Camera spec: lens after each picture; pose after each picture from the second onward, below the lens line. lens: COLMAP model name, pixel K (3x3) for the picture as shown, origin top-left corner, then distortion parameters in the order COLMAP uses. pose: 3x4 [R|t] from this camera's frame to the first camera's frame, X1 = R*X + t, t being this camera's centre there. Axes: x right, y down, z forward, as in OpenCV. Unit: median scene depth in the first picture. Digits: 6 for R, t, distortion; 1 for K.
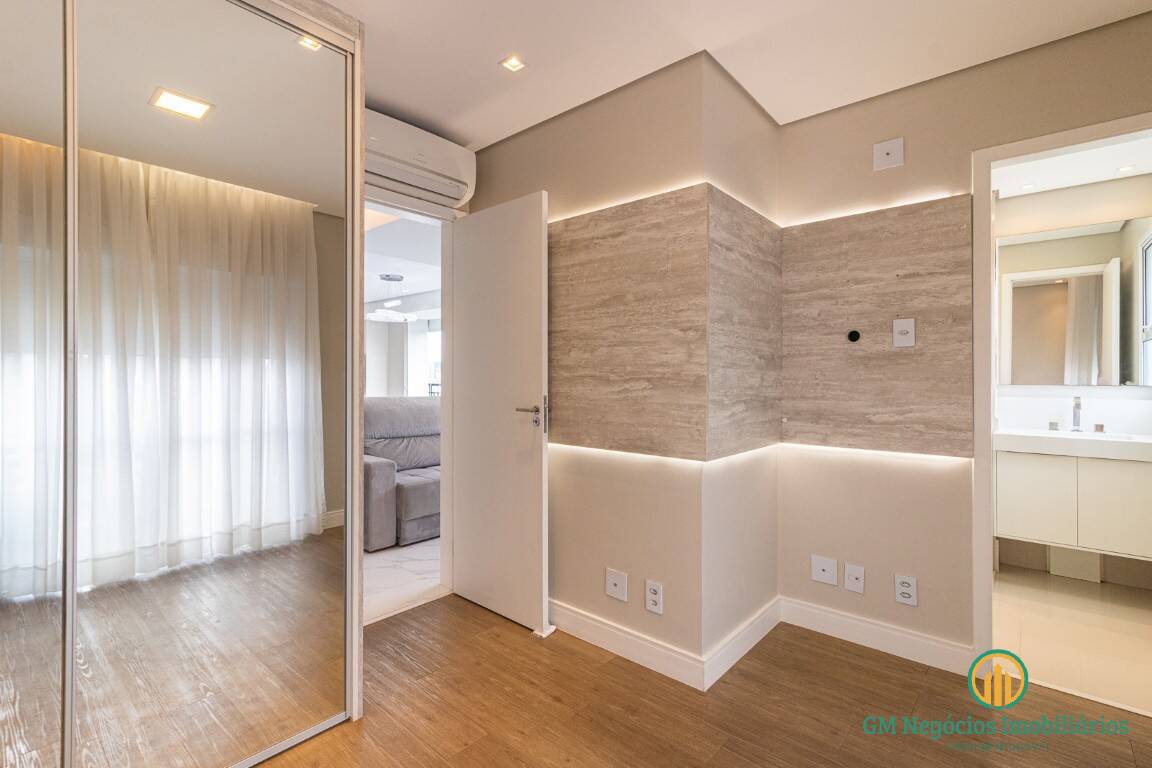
lens RADIAL K [[529.0, 0, 575.4], [0, 529.0, 376.3], [0, 0, 1]] dist [0.005121, -0.000088]
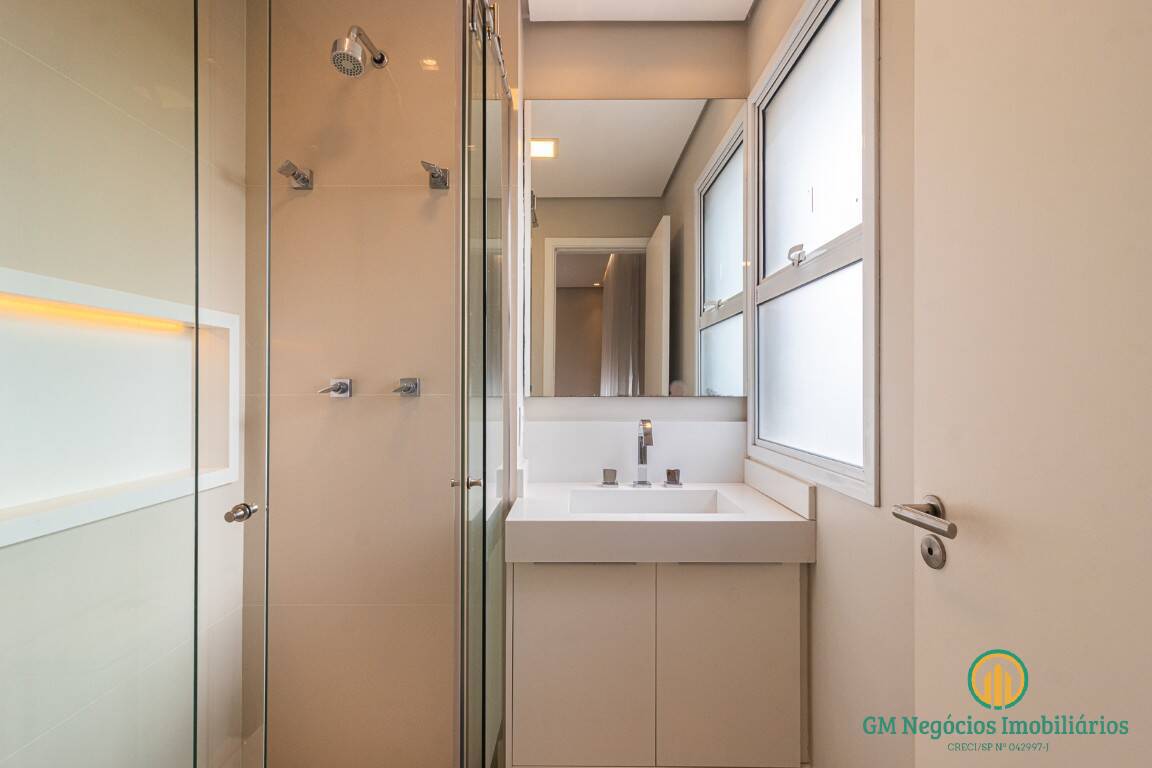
lens RADIAL K [[531.6, 0, 579.9], [0, 531.6, 389.8], [0, 0, 1]] dist [0.001598, 0.000275]
pose [[0.748813, 0.002738, 0.662776, 0.474268], [-0.004493, 0.999989, 0.000945, 0.008547], [-0.662766, -0.003686, 0.748817, 0.559446]]
